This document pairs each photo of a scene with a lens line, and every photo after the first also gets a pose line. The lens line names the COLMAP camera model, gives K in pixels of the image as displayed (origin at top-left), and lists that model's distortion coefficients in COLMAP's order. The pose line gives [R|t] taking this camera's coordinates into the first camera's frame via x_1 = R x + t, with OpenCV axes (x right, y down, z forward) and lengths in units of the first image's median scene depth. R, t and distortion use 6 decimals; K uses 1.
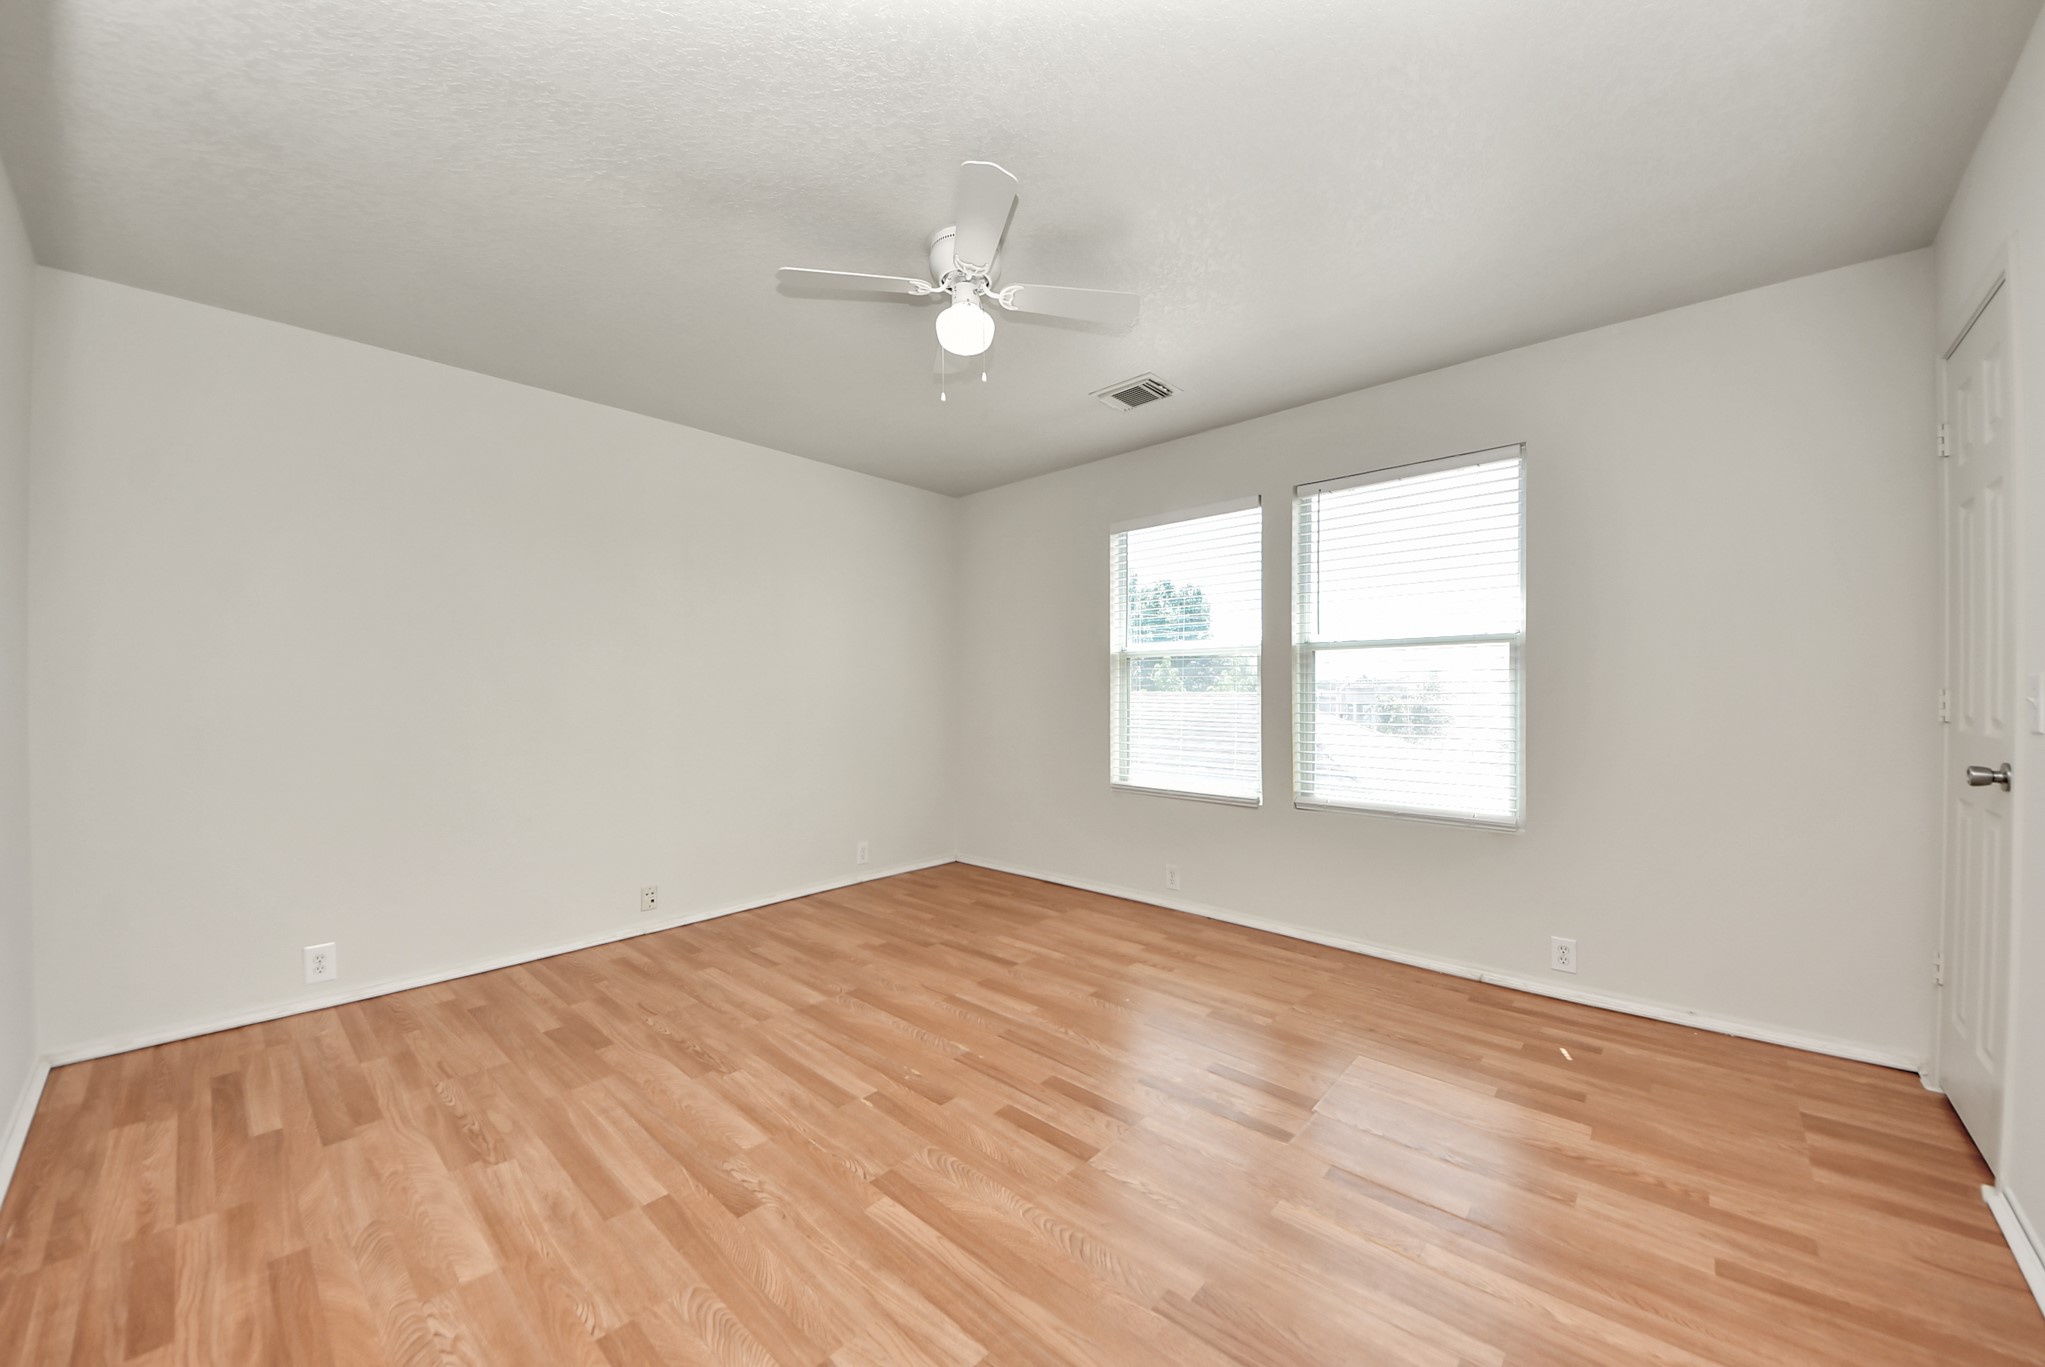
lens RADIAL K [[737.1, 0, 1026.0], [0, 737.1, 677.8], [0, 0, 1]] dist [0.007324, -0.008530]
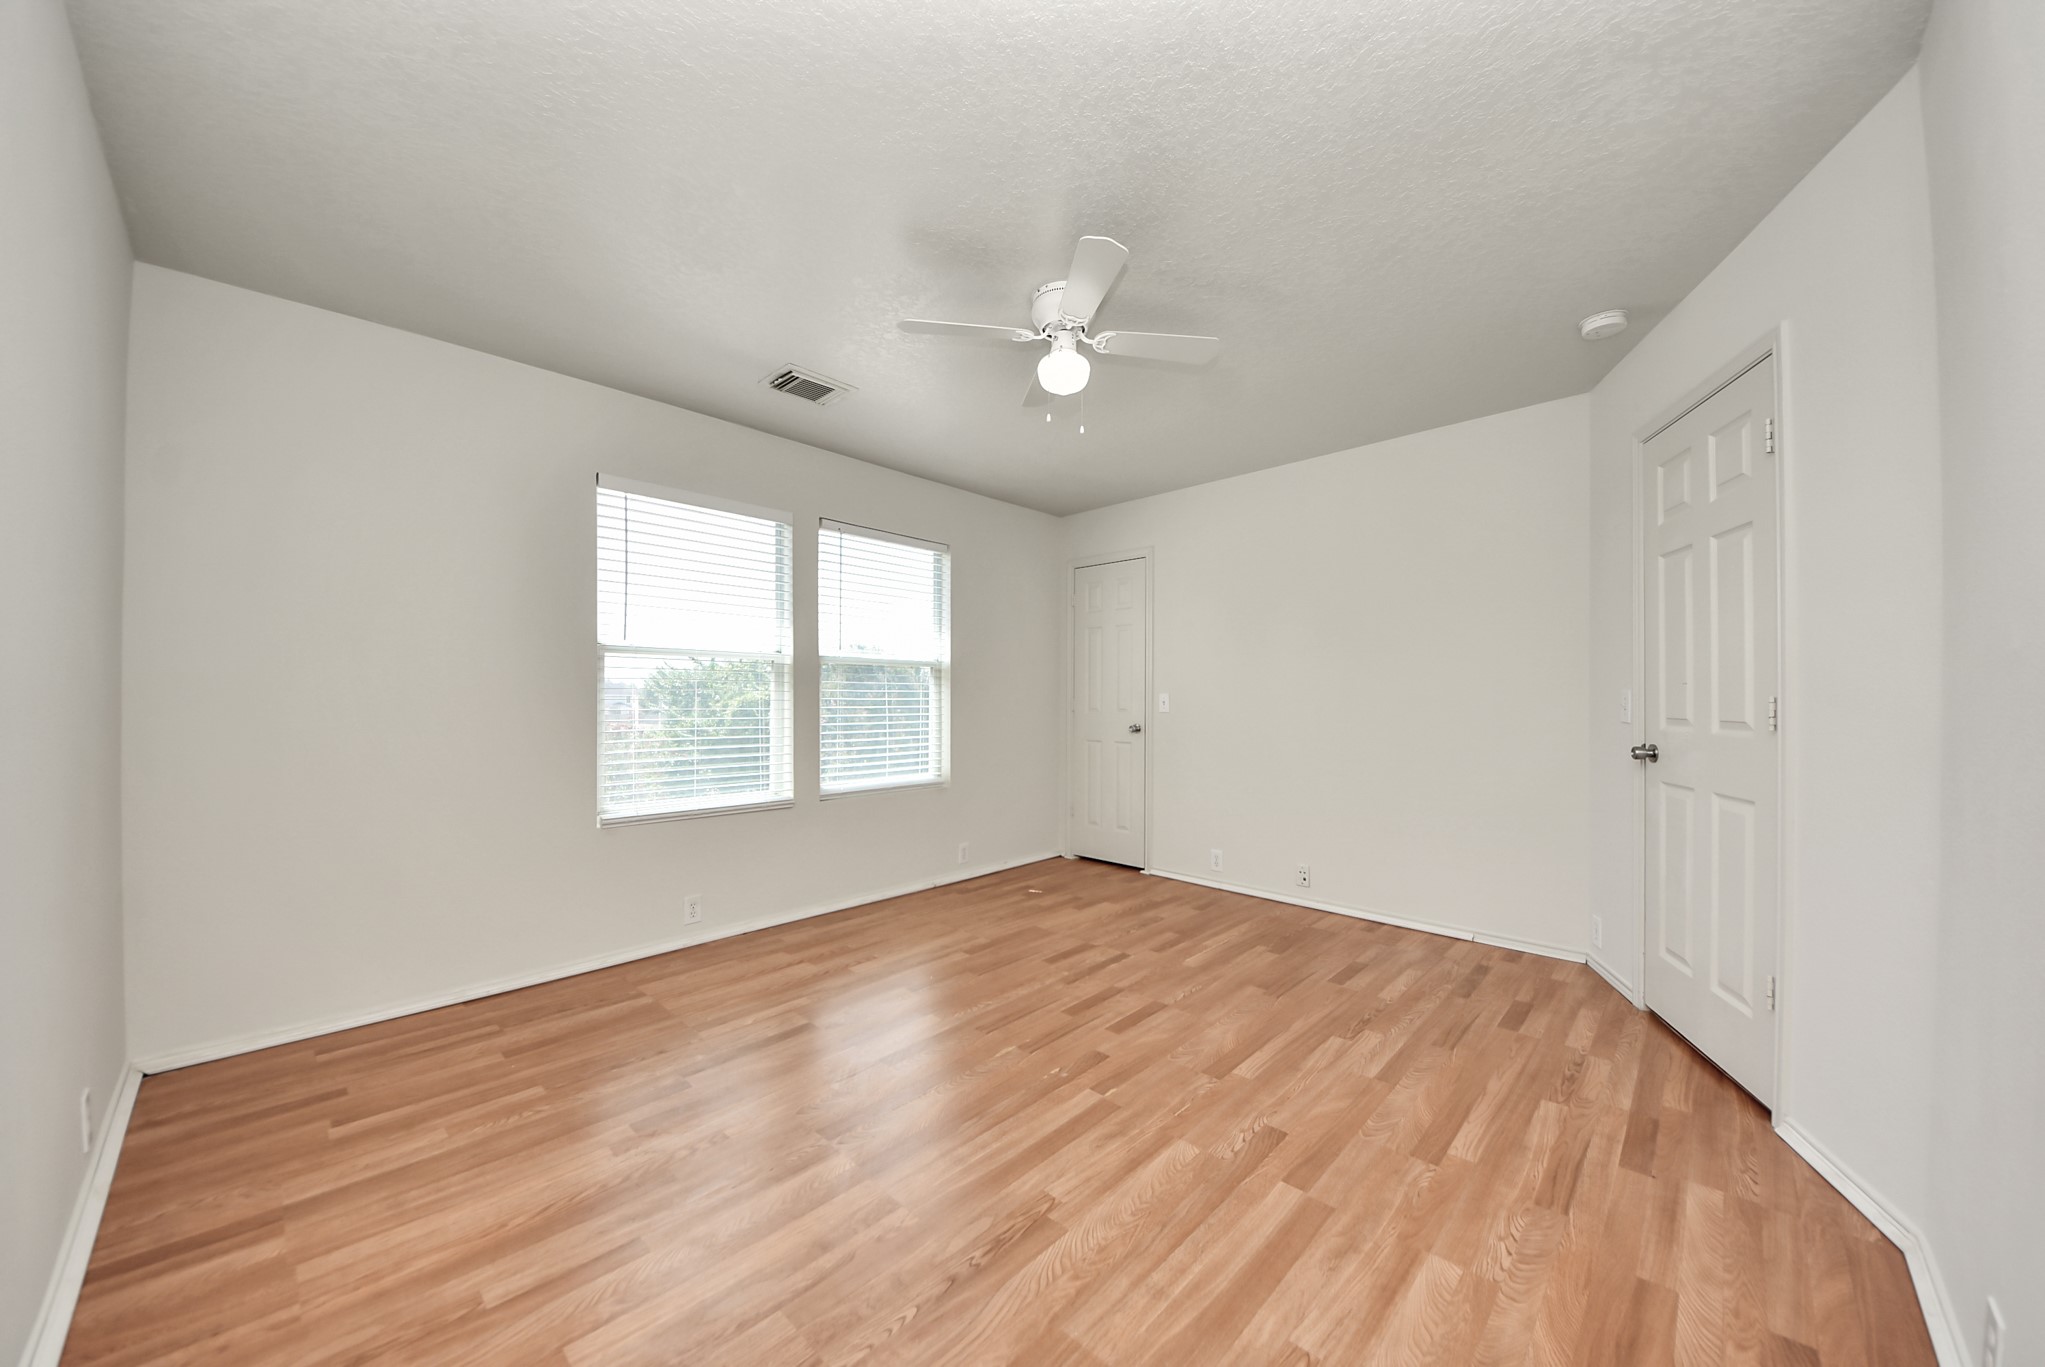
lens RADIAL K [[737.1, 0, 1015.6], [0, 737.1, 686.9], [0, 0, 1]] dist [0.007324, -0.008530]
pose [[0.043745, 0.010263, 0.998990, -1.264251], [-0.008364, 0.999916, -0.009906, 0.018262], [-0.999008, -0.007923, 0.043827, 1.093775]]
